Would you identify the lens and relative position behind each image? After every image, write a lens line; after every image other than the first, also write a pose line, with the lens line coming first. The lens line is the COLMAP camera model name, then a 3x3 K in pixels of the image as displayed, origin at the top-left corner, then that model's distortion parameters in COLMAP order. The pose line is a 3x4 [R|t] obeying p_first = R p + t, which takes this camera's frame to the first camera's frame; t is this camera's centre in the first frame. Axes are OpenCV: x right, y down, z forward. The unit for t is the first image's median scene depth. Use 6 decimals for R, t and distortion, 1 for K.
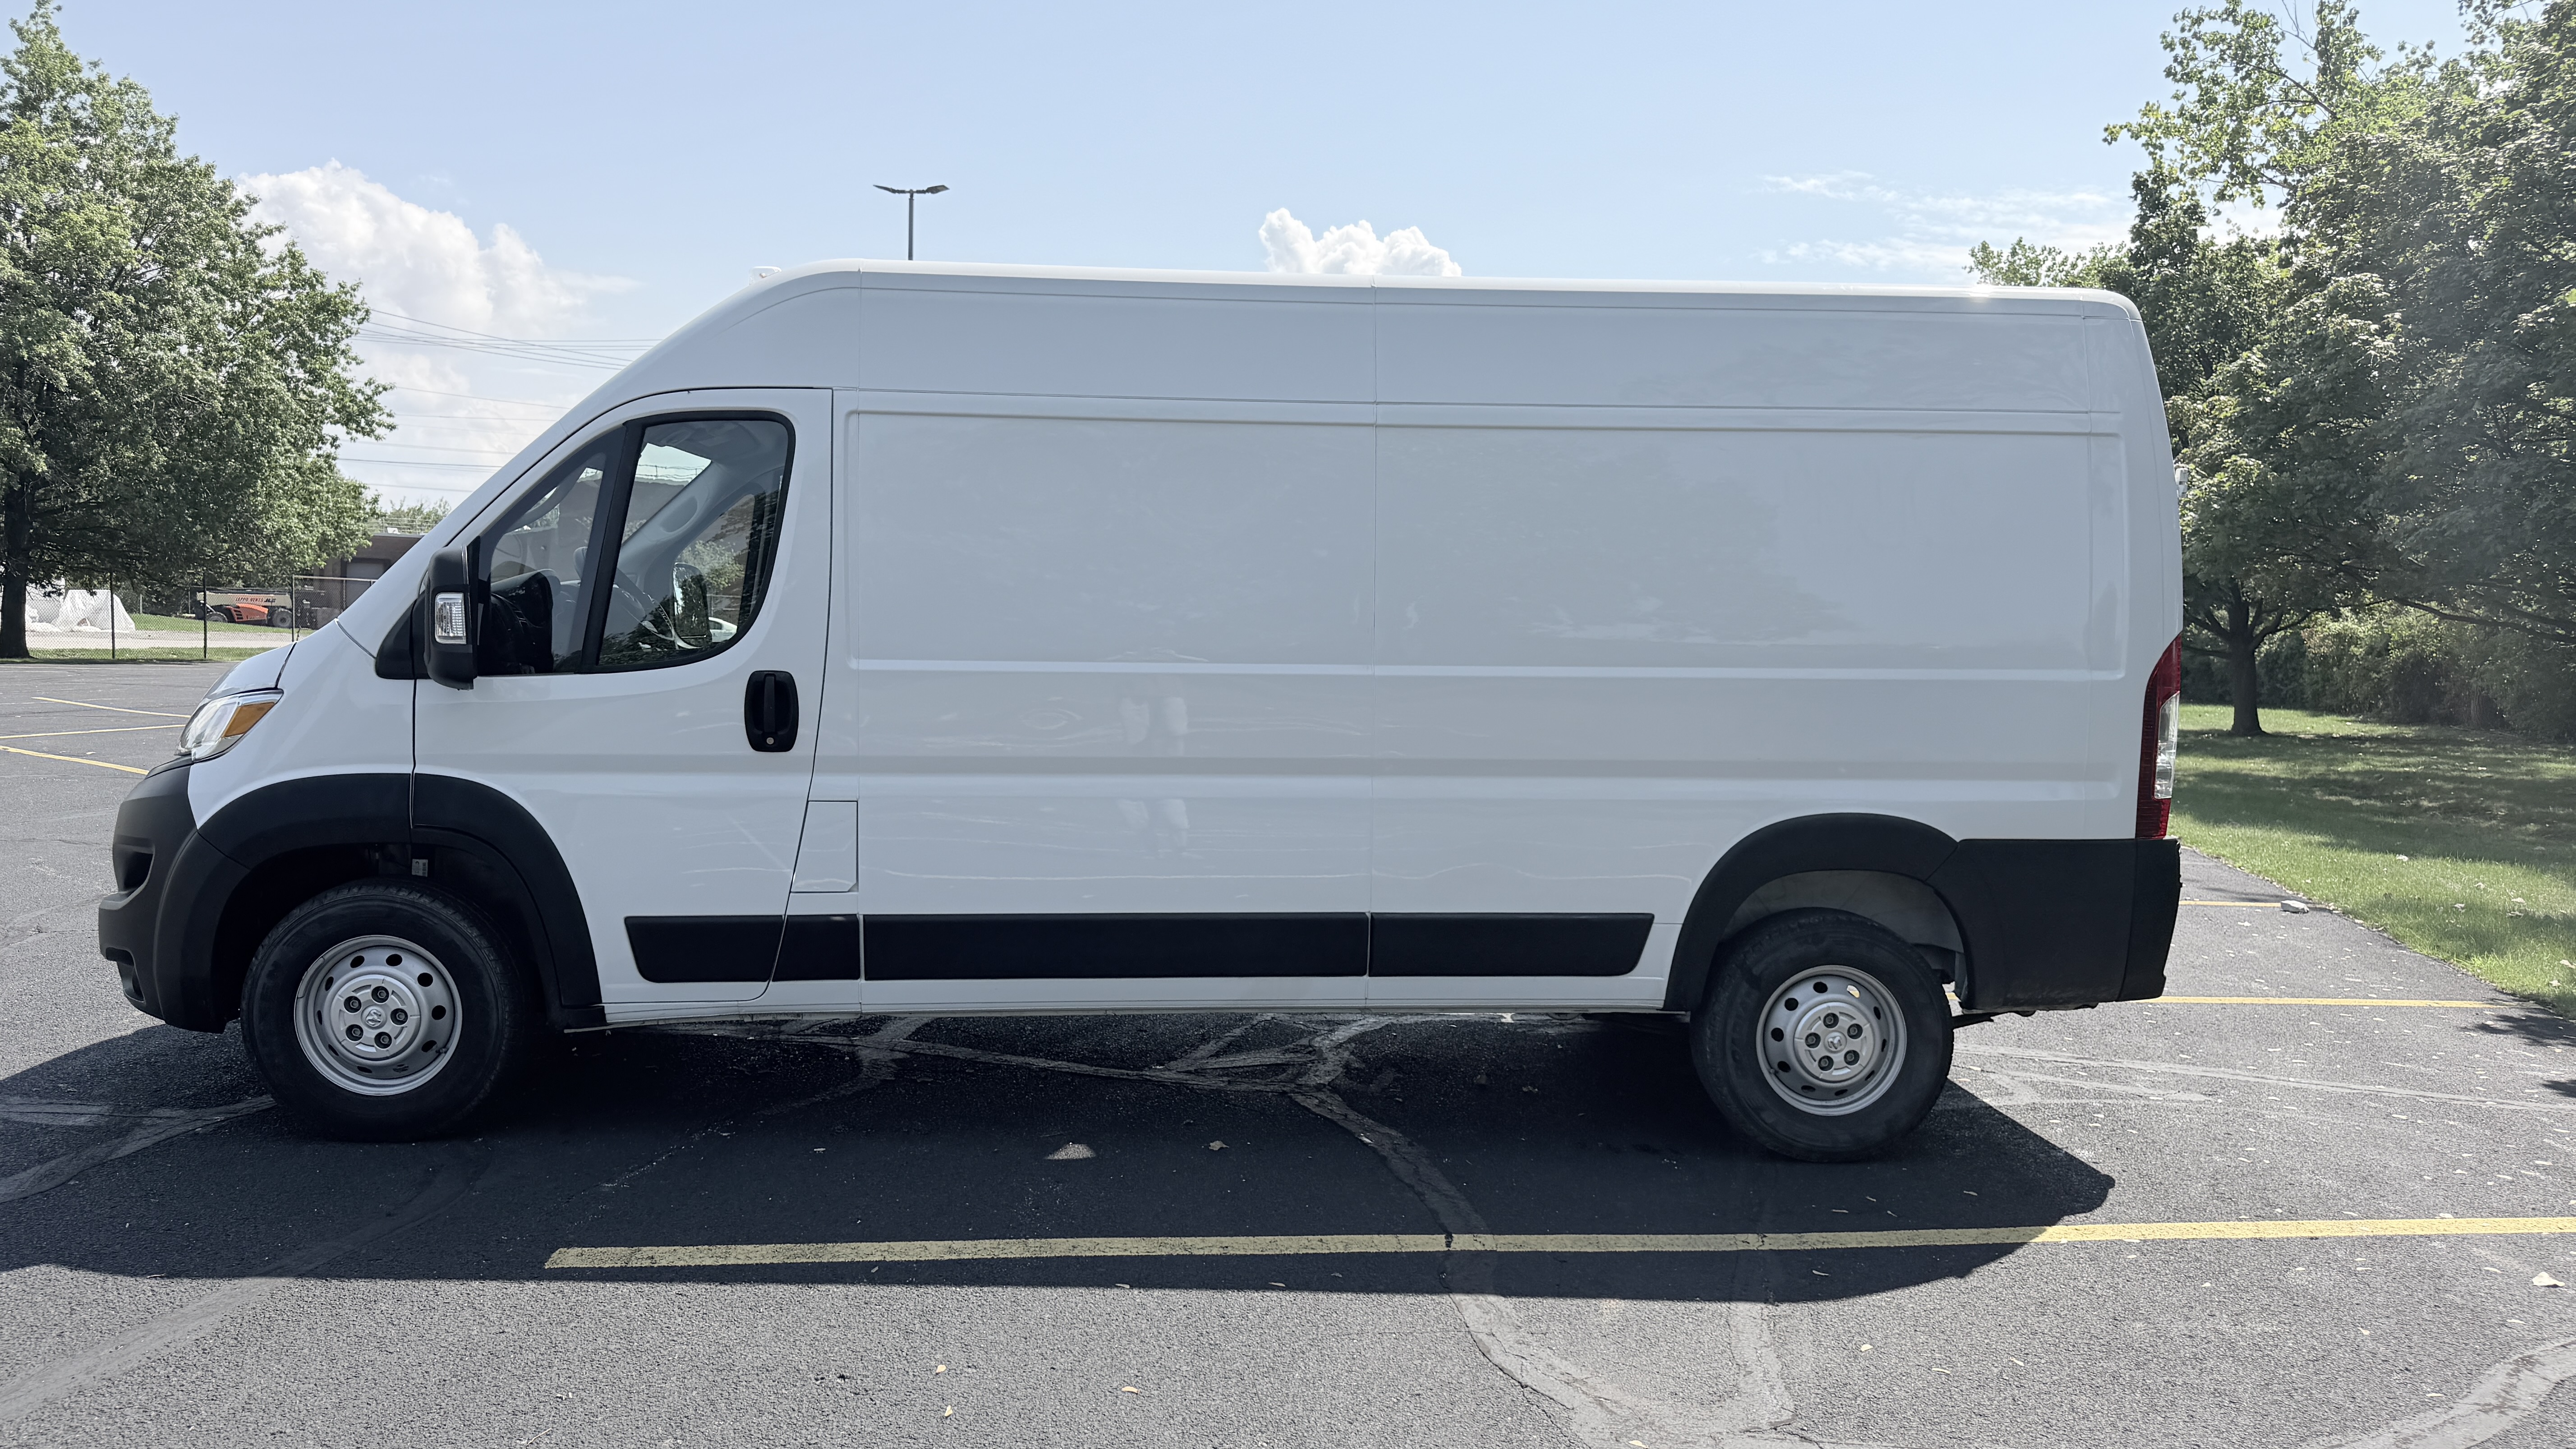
lens RADIAL K [[1825.9, 0, 1274.1], [0, 1825.9, 724.7], [0, 0, 1]] dist [0.060994, -0.073471]
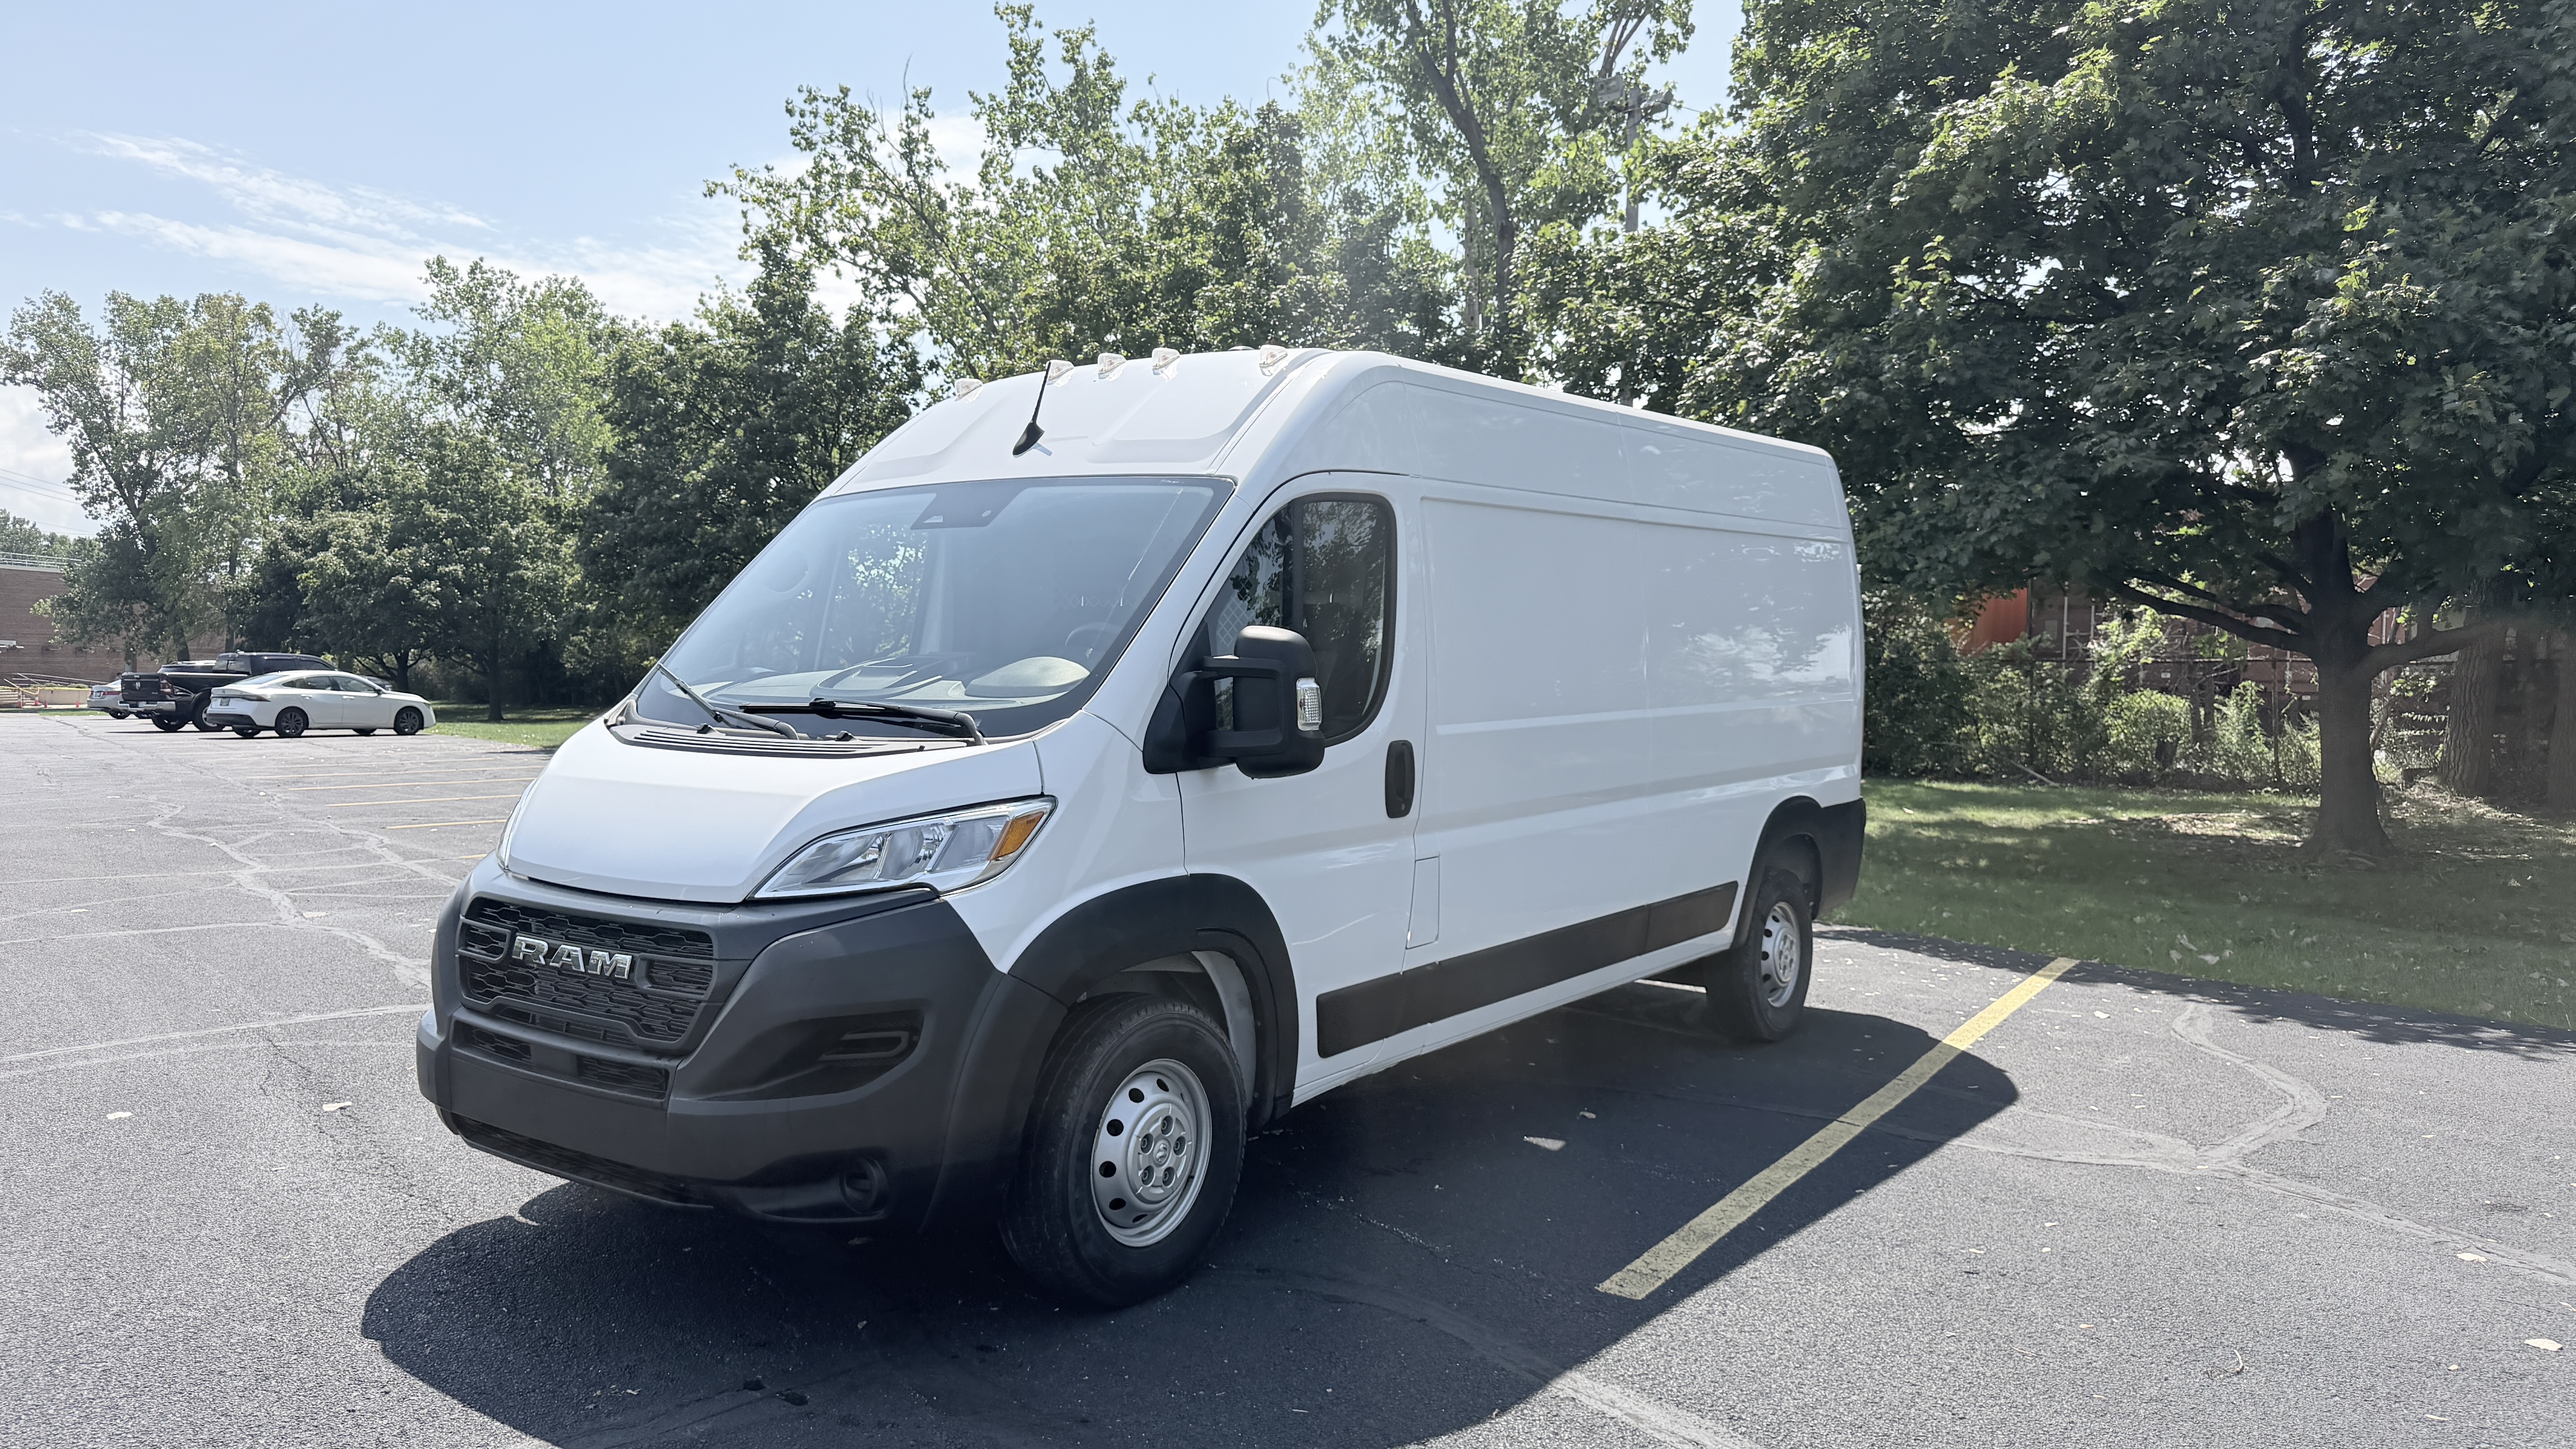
lens RADIAL K [[1825.9, 0, 1304.5], [0, 1825.9, 741.9], [0, 0, 1]] dist [0.060994, -0.073471]
pose [[0.651804, -0.057846, 0.756178, -1.092763], [0.058055, 0.997967, 0.026301, -0.059066], [-0.756162, 0.026756, 0.653837, 0.358731]]
